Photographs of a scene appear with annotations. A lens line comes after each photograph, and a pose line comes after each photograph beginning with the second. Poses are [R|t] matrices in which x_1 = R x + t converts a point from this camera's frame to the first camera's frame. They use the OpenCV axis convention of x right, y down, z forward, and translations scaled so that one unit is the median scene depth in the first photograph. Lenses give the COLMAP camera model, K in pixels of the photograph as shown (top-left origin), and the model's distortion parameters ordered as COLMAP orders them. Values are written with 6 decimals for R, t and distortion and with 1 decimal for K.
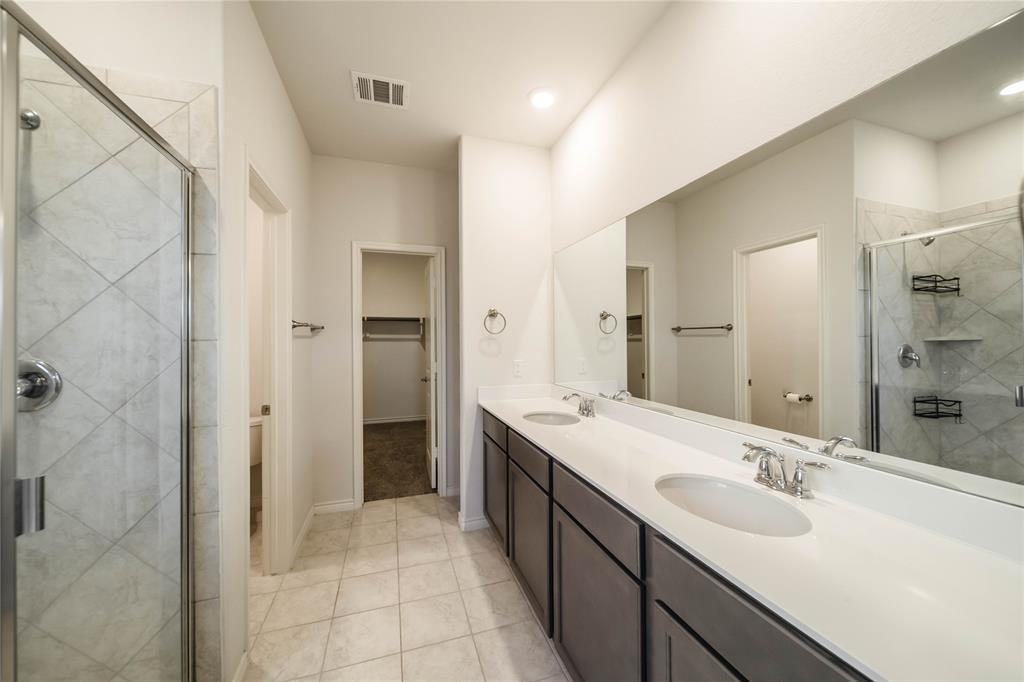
lens RADIAL K [[370.4, 0, 509.0], [0, 370.4, 339.4], [0, 0, 1]] dist [0.016315, -0.000082]
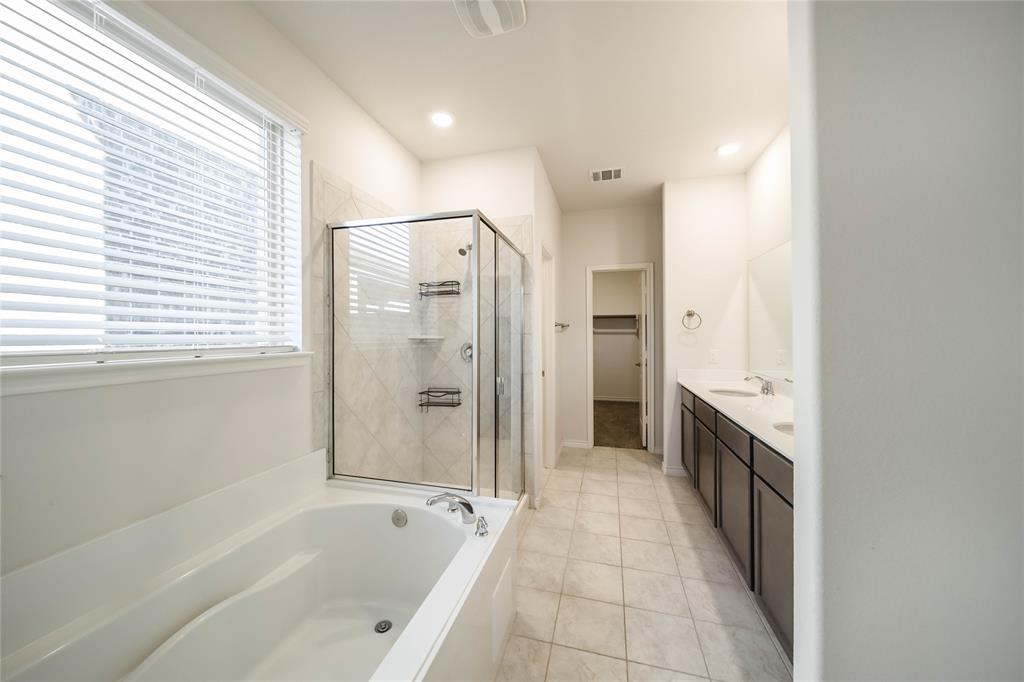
lens RADIAL K [[370.4, 0, 503.8], [0, 370.4, 337.1], [0, 0, 1]] dist [0.016315, -0.000082]
pose [[0.829444, 0.004492, -0.558572, 0.137254], [0.002619, 0.999925, 0.011930, -0.003103], [0.558584, -0.011358, 0.829370, -0.427653]]
